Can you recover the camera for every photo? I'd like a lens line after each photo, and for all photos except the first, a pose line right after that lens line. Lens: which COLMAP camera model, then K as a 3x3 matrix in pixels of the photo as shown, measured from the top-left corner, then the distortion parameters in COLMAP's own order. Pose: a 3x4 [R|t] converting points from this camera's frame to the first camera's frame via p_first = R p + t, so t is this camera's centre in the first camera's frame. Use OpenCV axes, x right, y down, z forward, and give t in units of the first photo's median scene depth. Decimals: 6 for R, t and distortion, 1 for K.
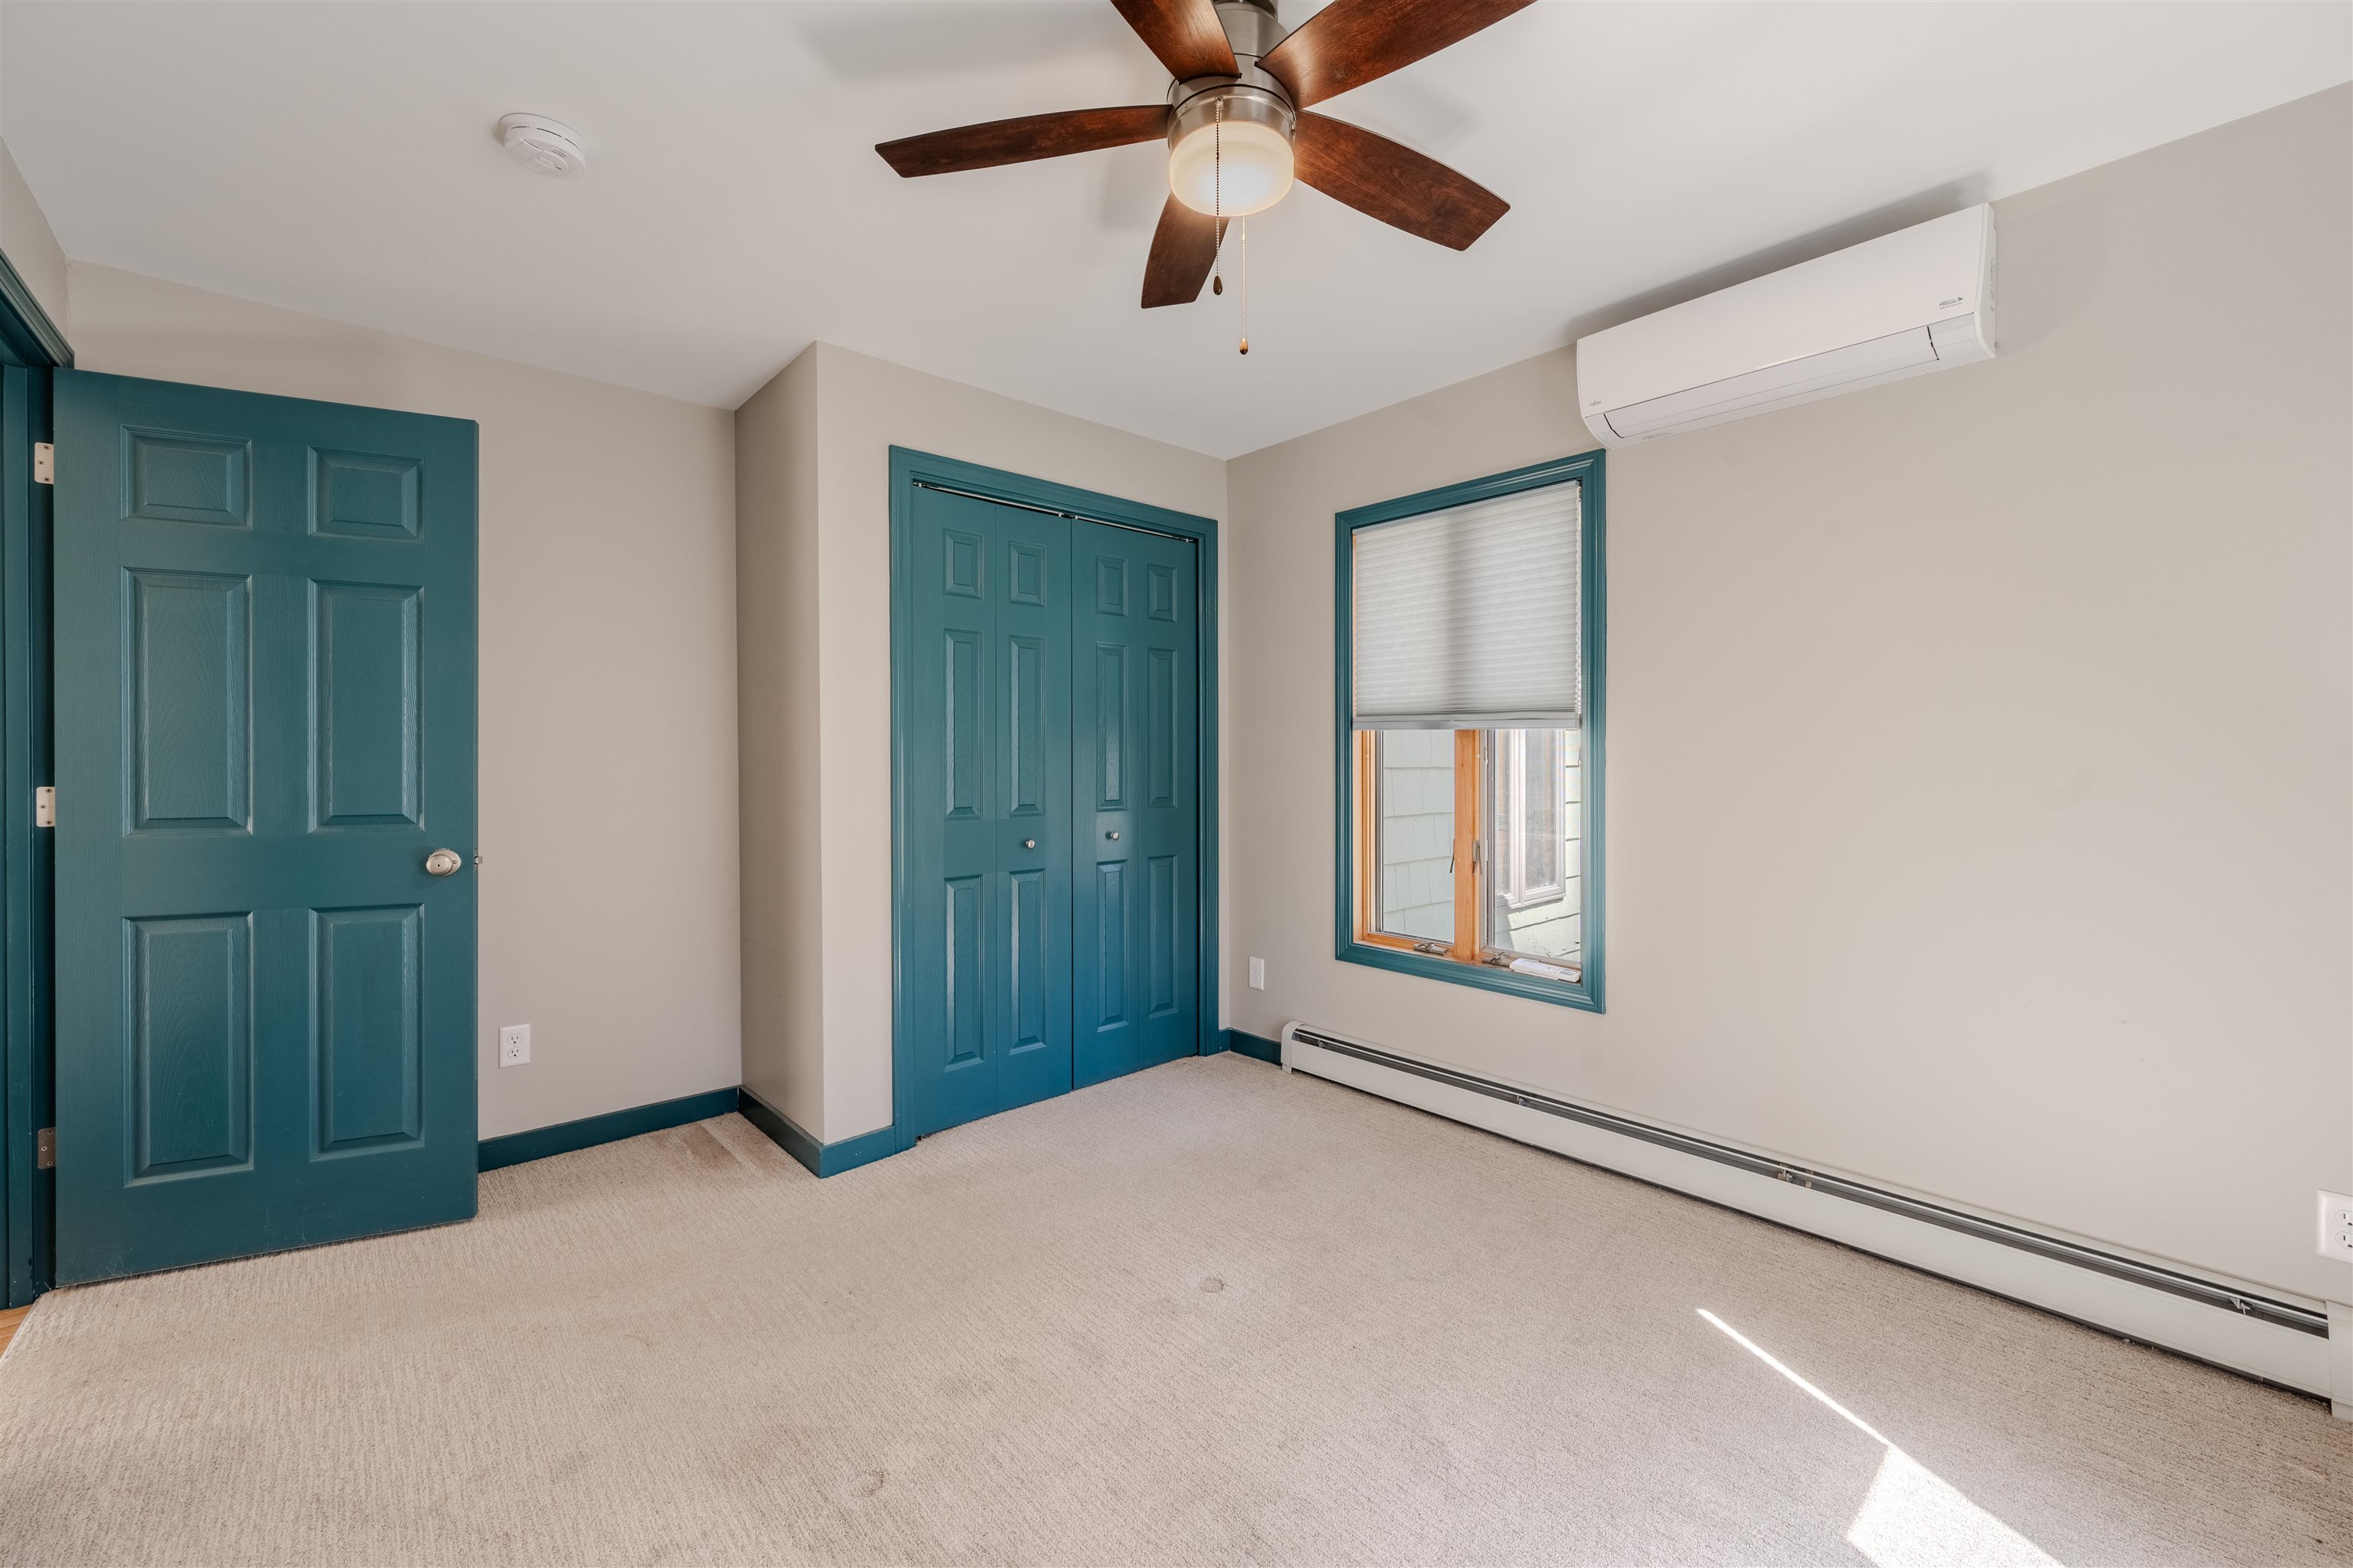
lens RADIAL K [[938.8, 0, 1181.0], [0, 938.8, 768.6], [0, 0, 1]] dist [-0.001548, -0.000230]
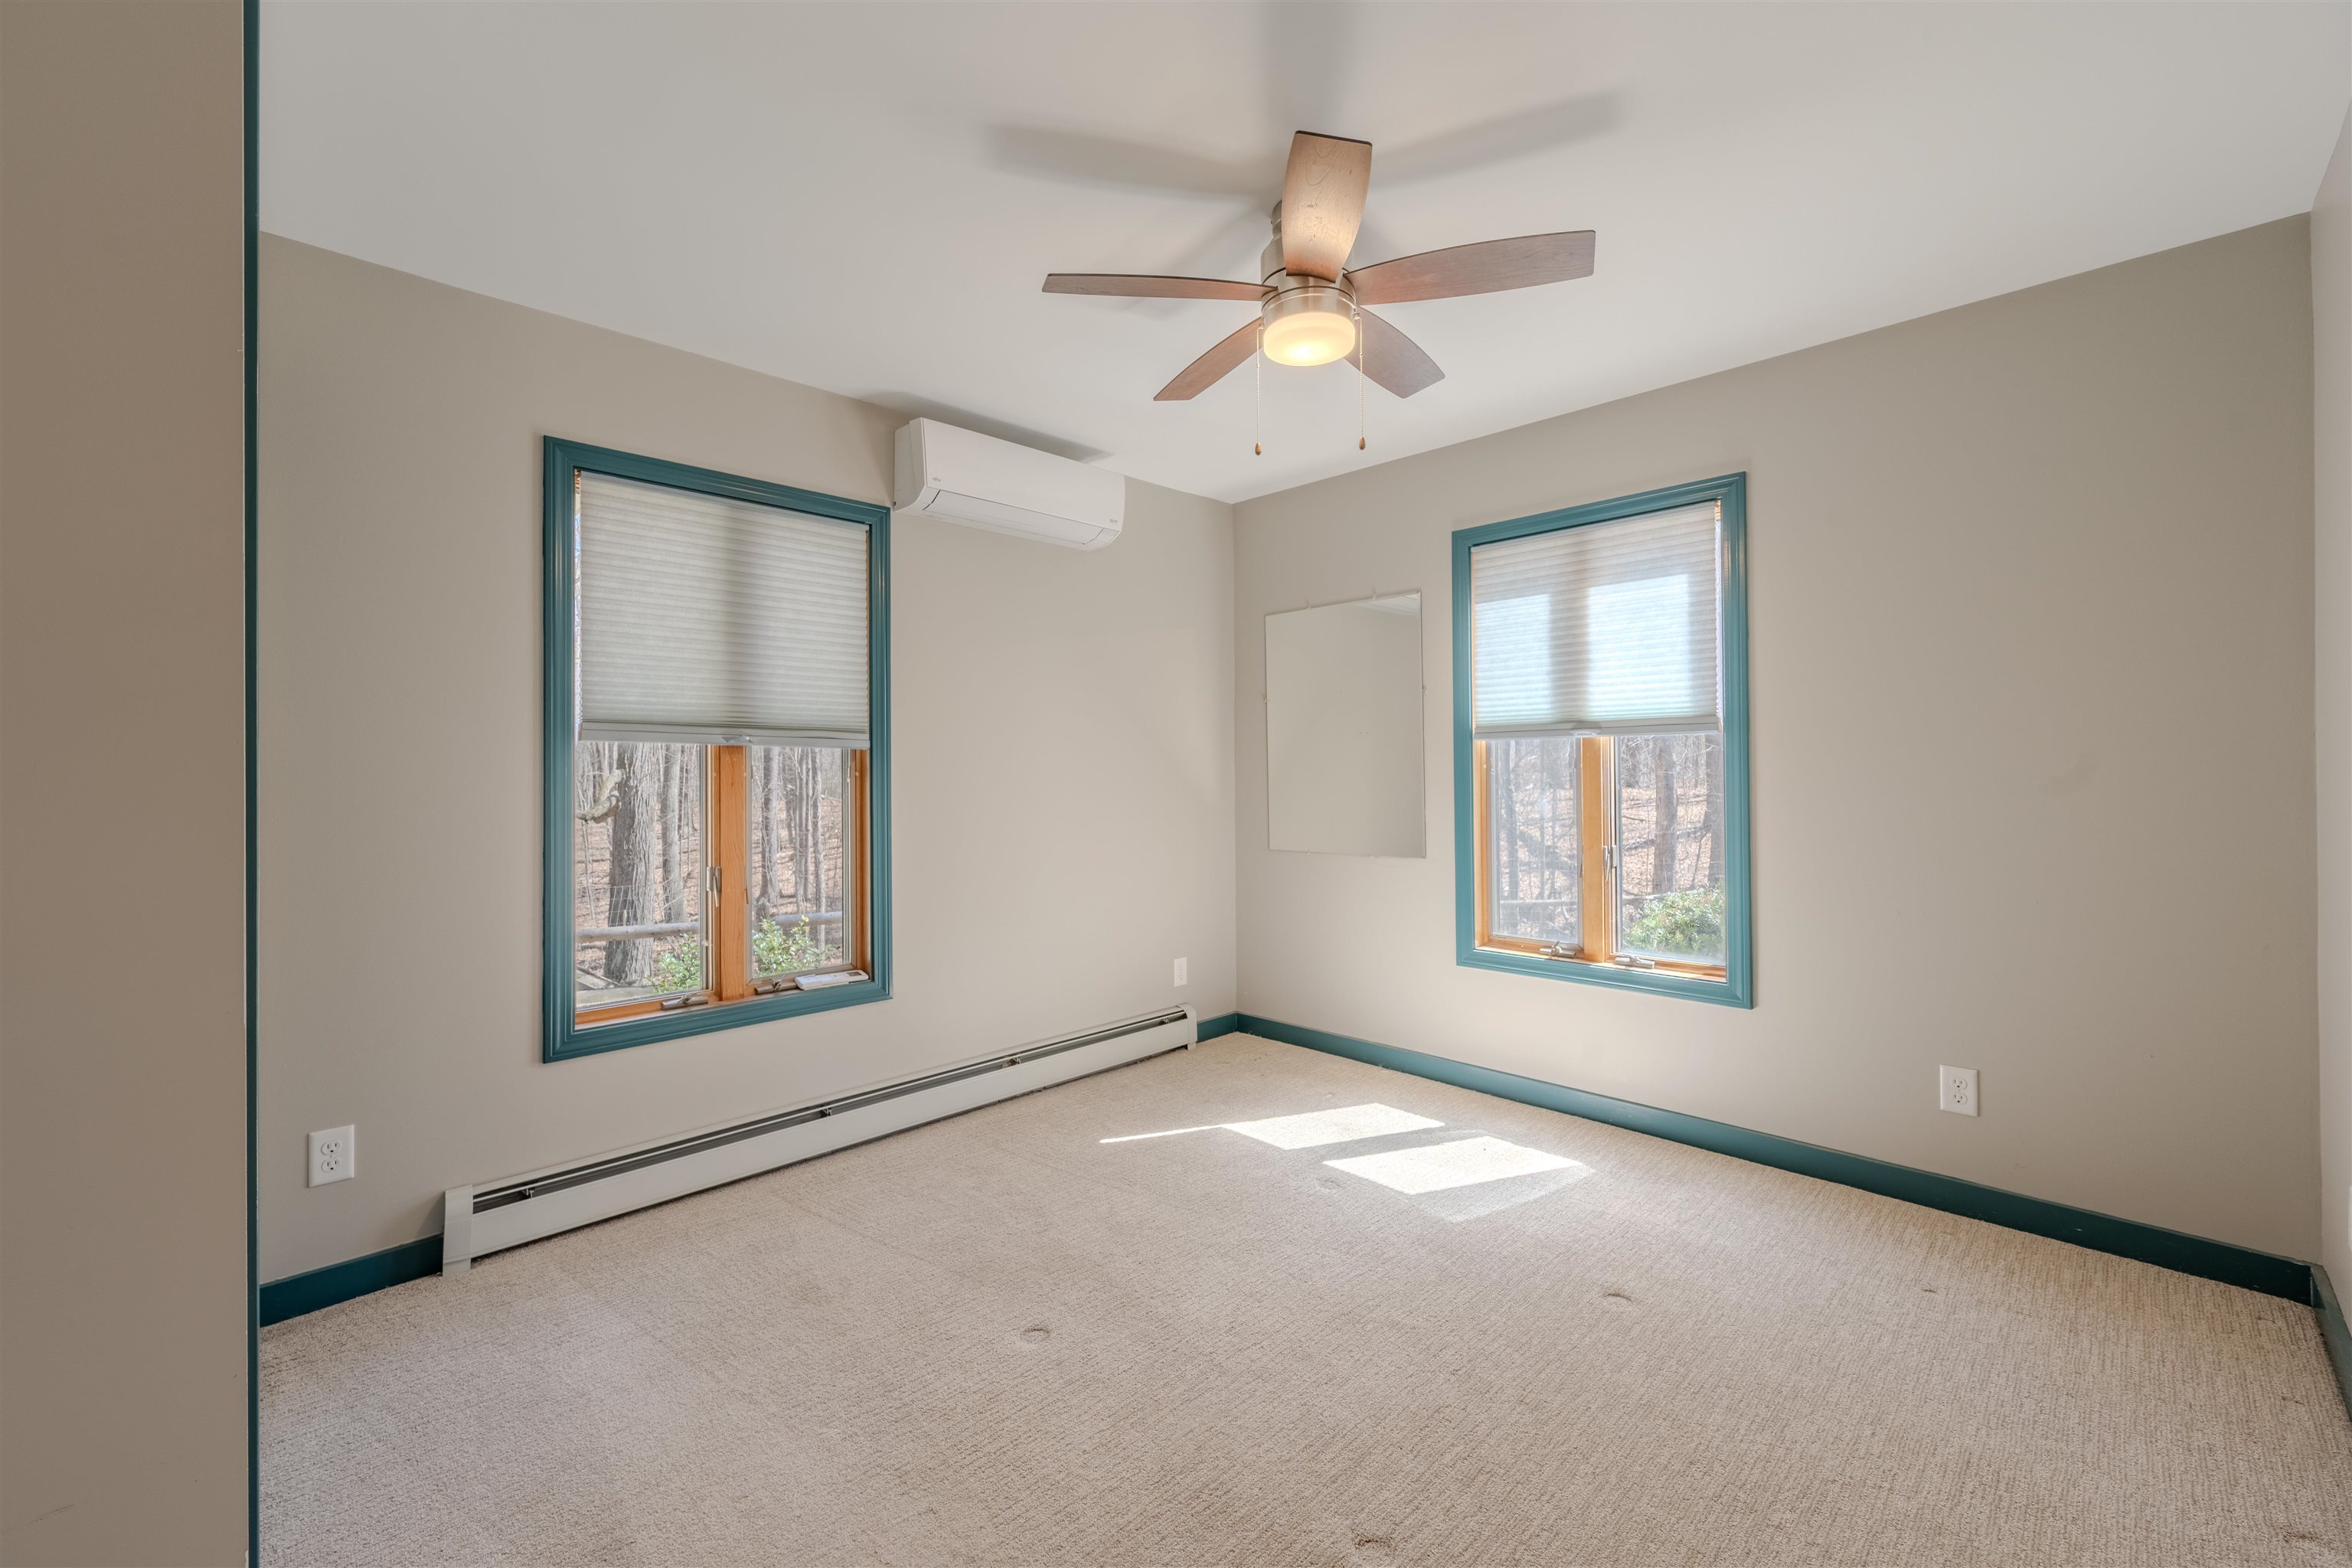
lens RADIAL K [[938.4, 0, 1180.5], [0, 938.4, 768.6], [0, 0, 1]] dist [-0.001548, -0.000230]
pose [[-0.046582, 0.007944, 0.998883, -0.654886], [0.021912, 0.999736, -0.006929, -0.003135], [-0.998674, 0.021565, -0.046744, 0.637043]]
